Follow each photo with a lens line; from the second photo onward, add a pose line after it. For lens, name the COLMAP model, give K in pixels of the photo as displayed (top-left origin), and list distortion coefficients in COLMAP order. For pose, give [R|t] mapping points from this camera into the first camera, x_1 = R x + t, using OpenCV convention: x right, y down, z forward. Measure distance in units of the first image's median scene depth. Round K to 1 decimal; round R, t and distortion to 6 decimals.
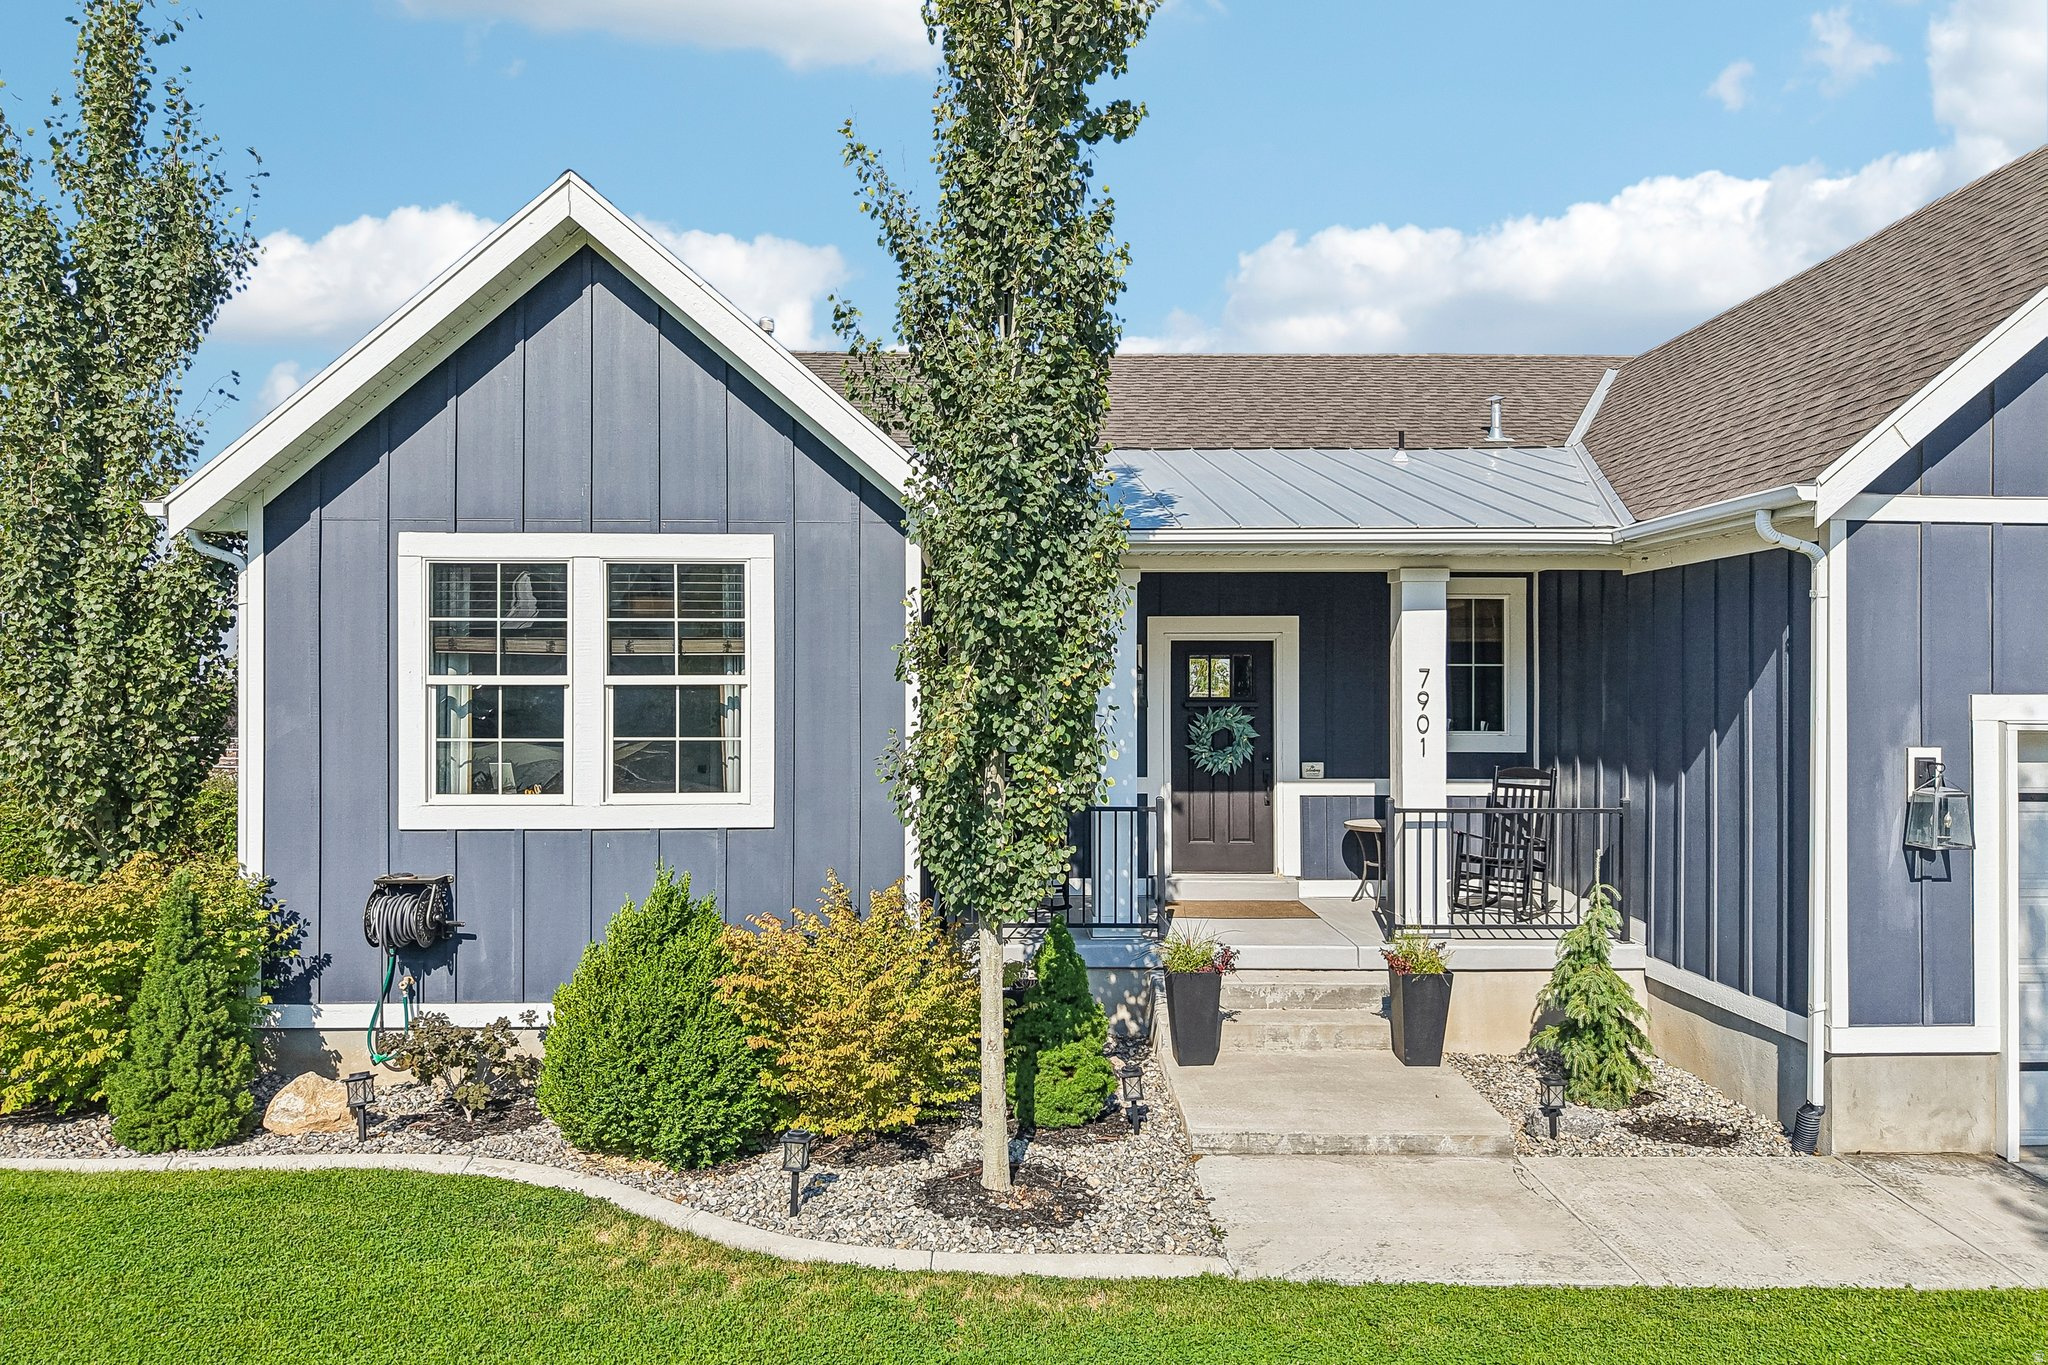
lens RADIAL K [[1454.9, 0, 1091.6], [0, 1454.9, 689.7], [0, 0, 1]] dist [-0.003155, 0.053533]
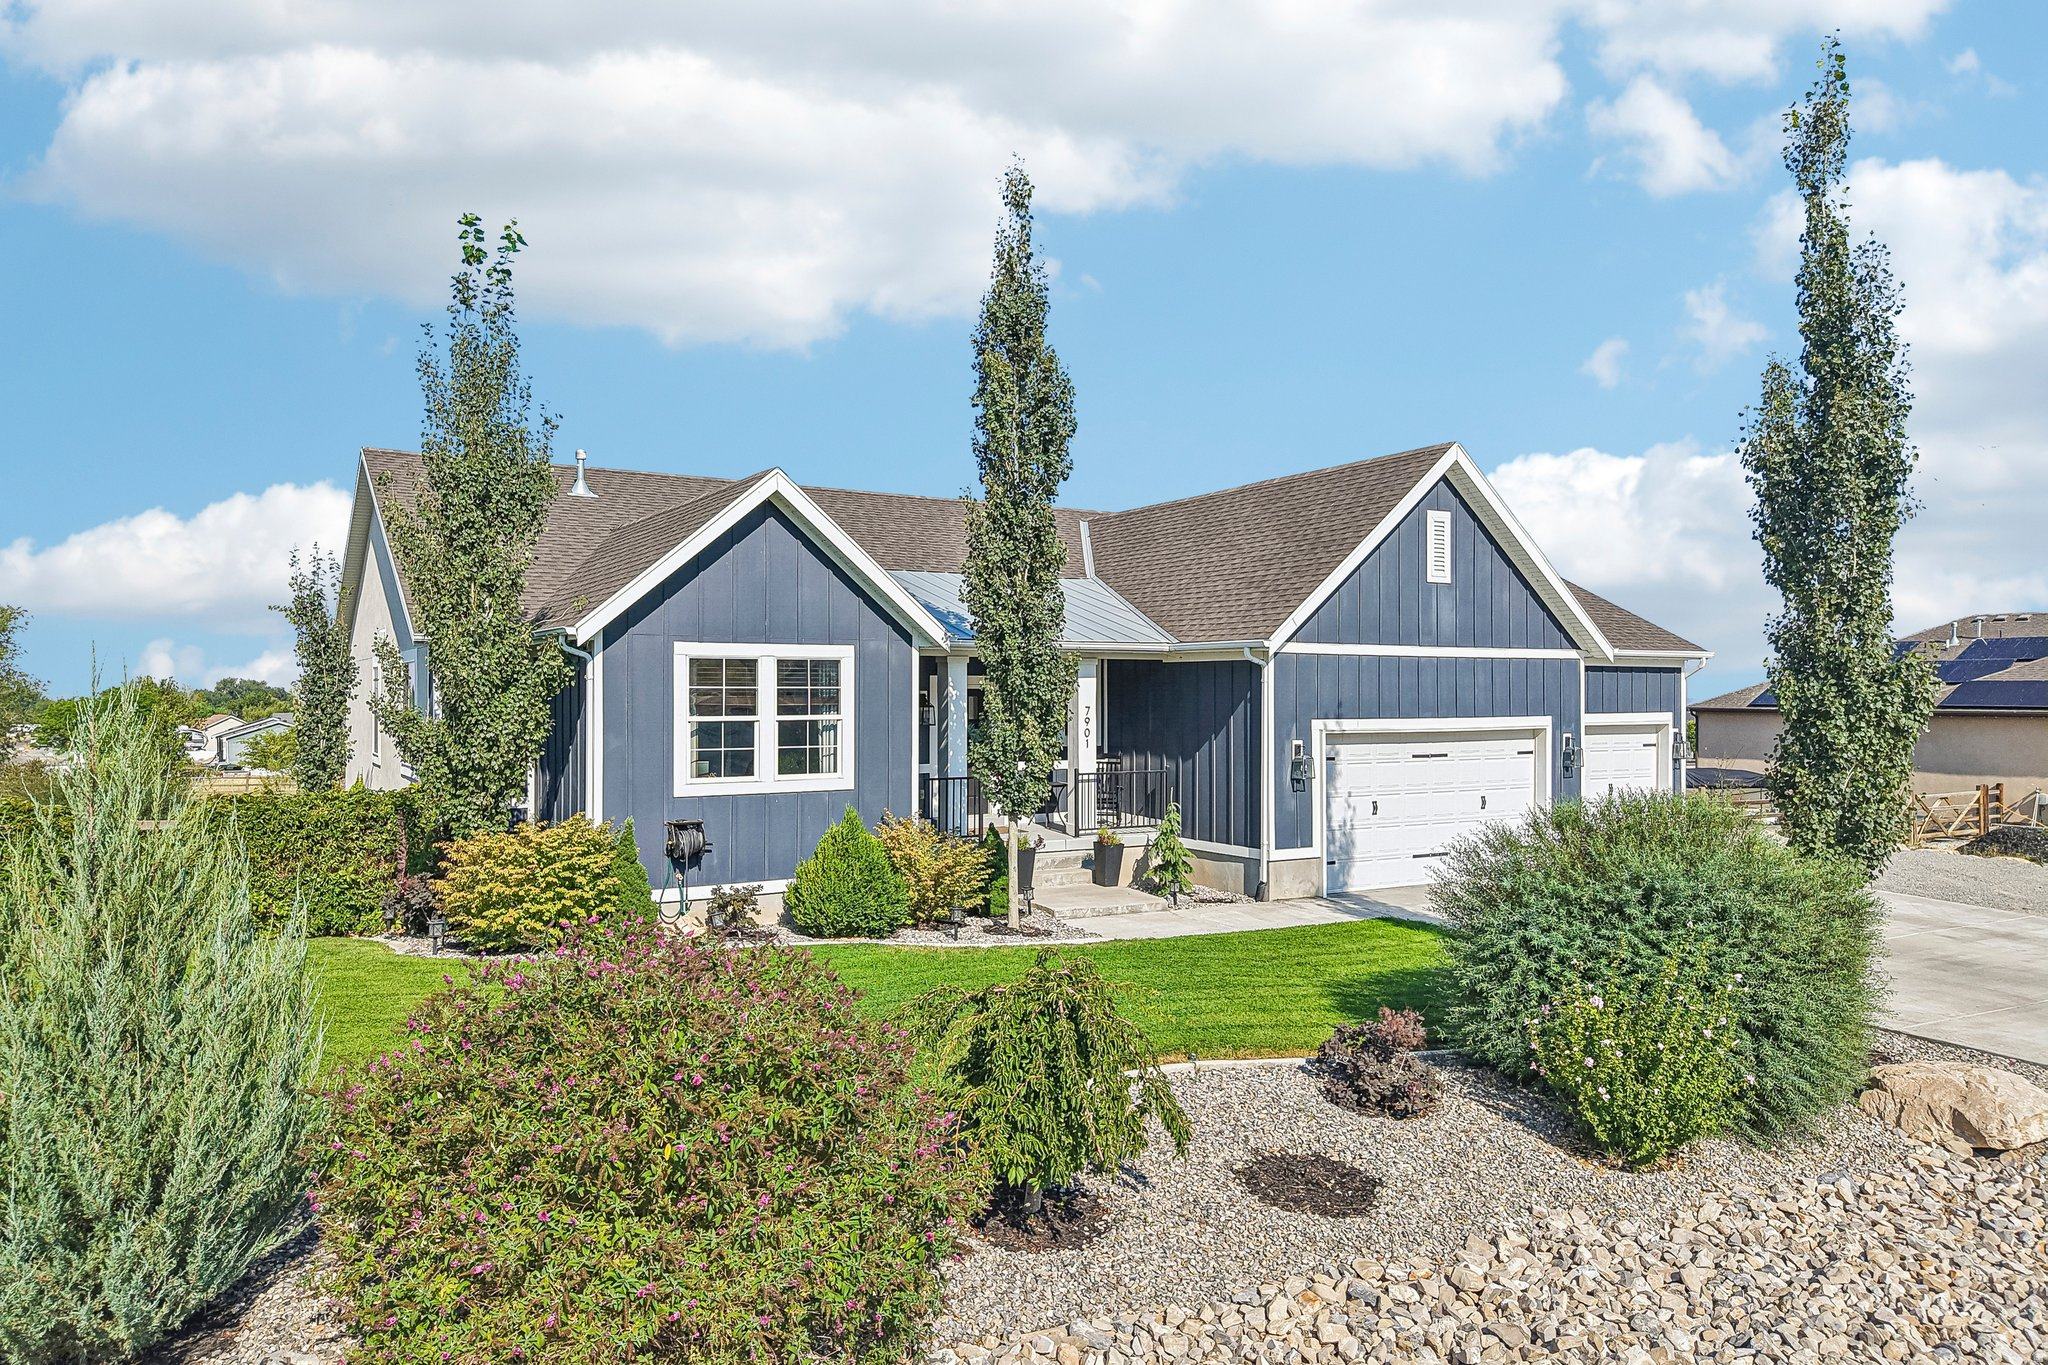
lens RADIAL K [[1454.9, 0, 1091.6], [0, 1454.9, 689.7], [0, 0, 1]] dist [-0.003155, 0.053533]
pose [[0.849338, 0.001286, 0.527848, -1.018824], [0.002846, 0.999971, -0.007016, -0.030197], [-0.527842, 0.007461, 0.849310, -0.920571]]
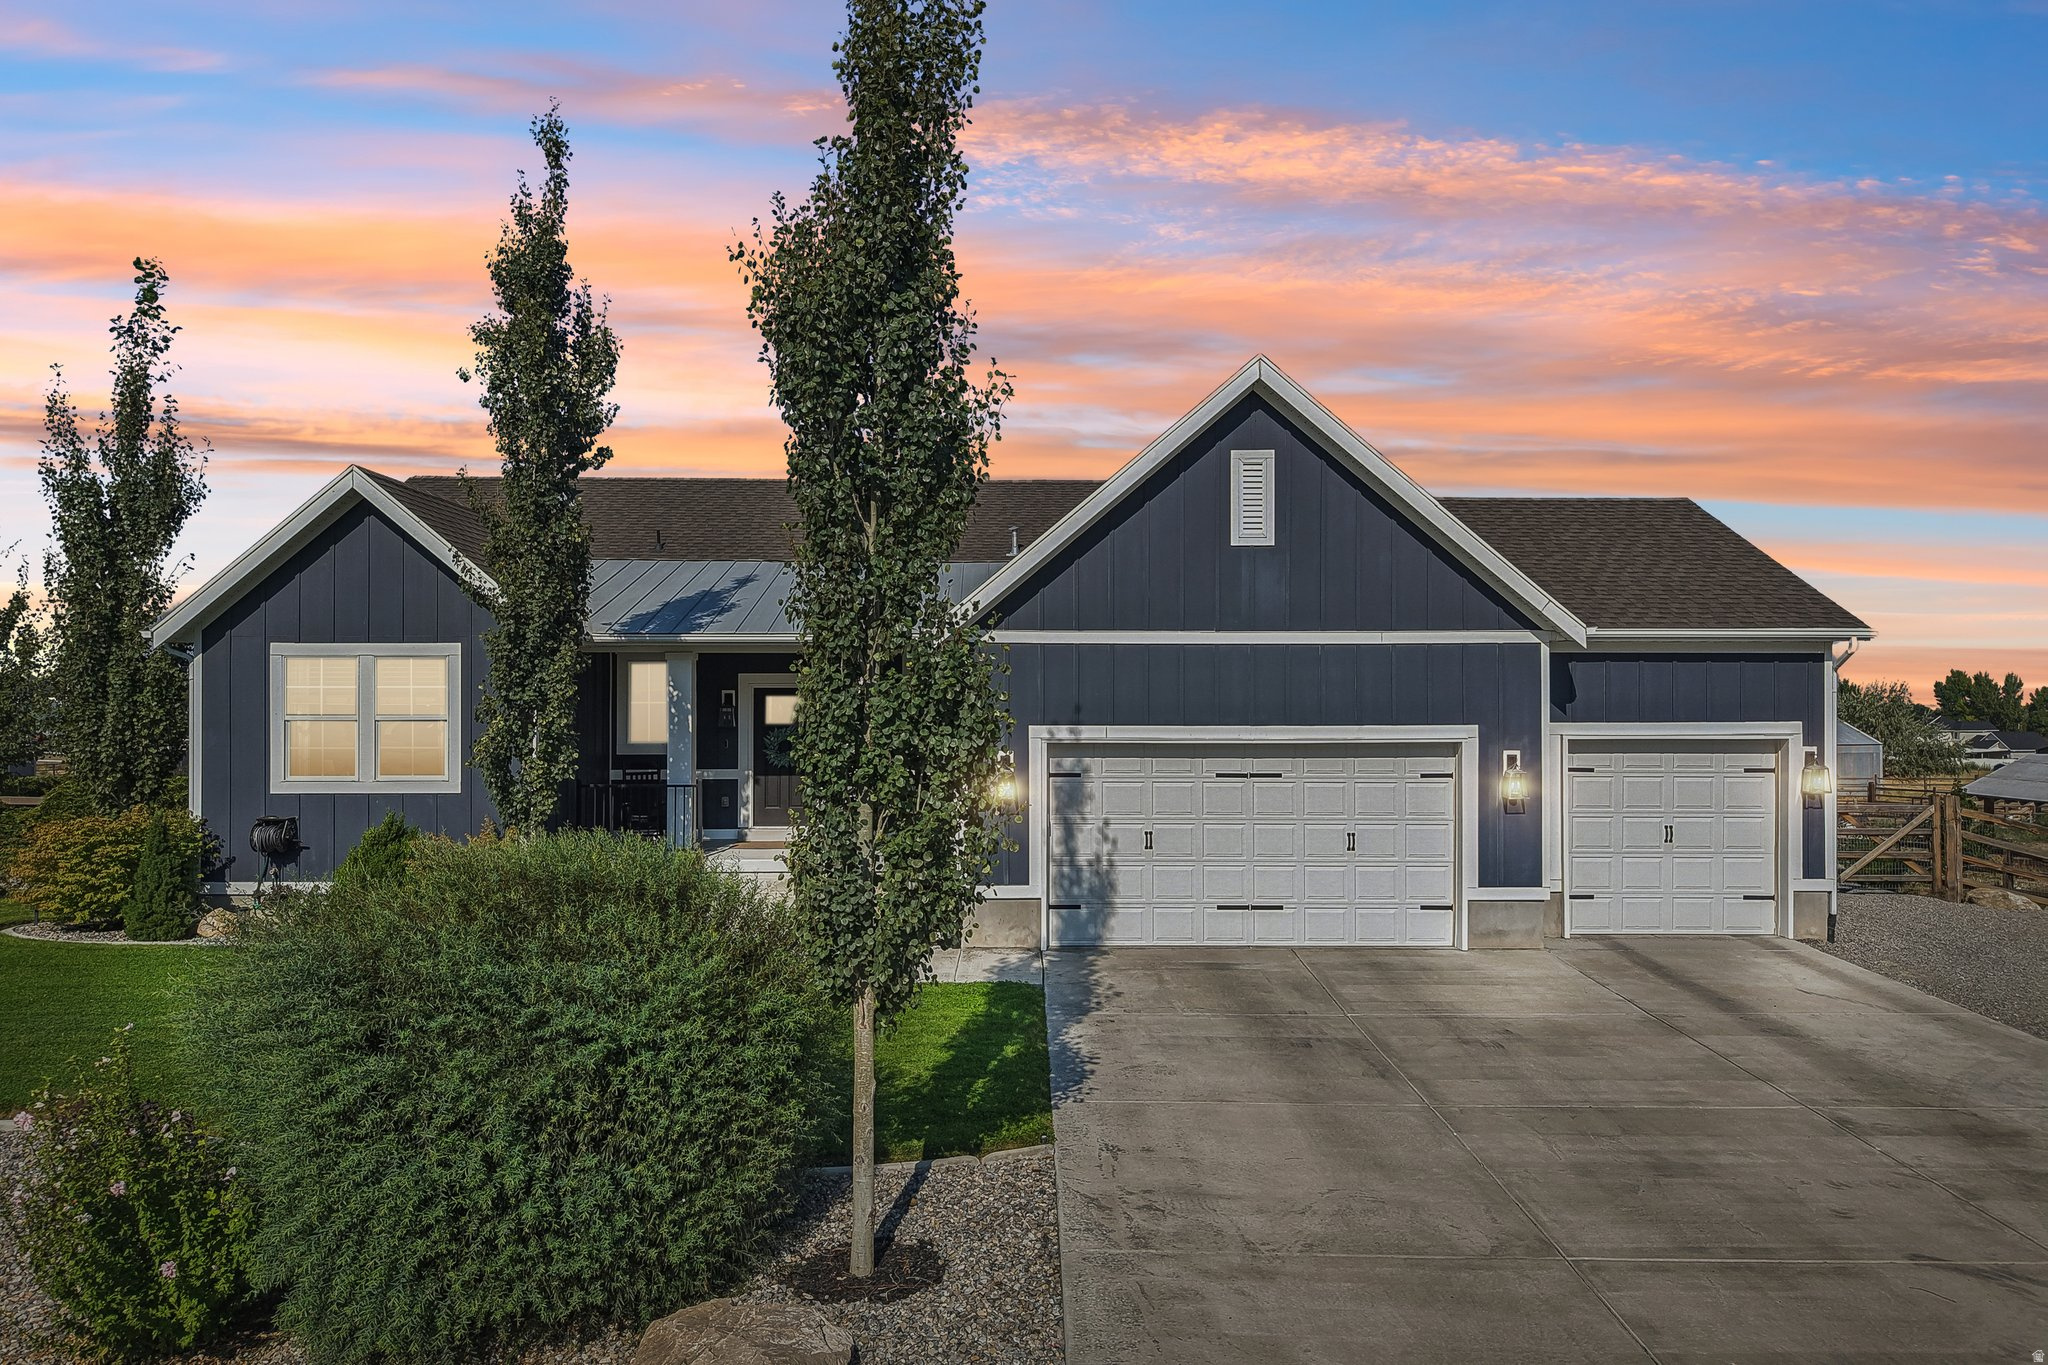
lens RADIAL K [[1454.9, 0, 1091.6], [0, 1454.9, 689.7], [0, 0, 1]] dist [-0.003155, 0.053533]
pose [[0.999967, -0.000205, -0.008071, 0.659023], [0.000152, 0.999979, -0.006511, -0.032034], [0.008072, 0.006510, 0.999946, -0.980521]]
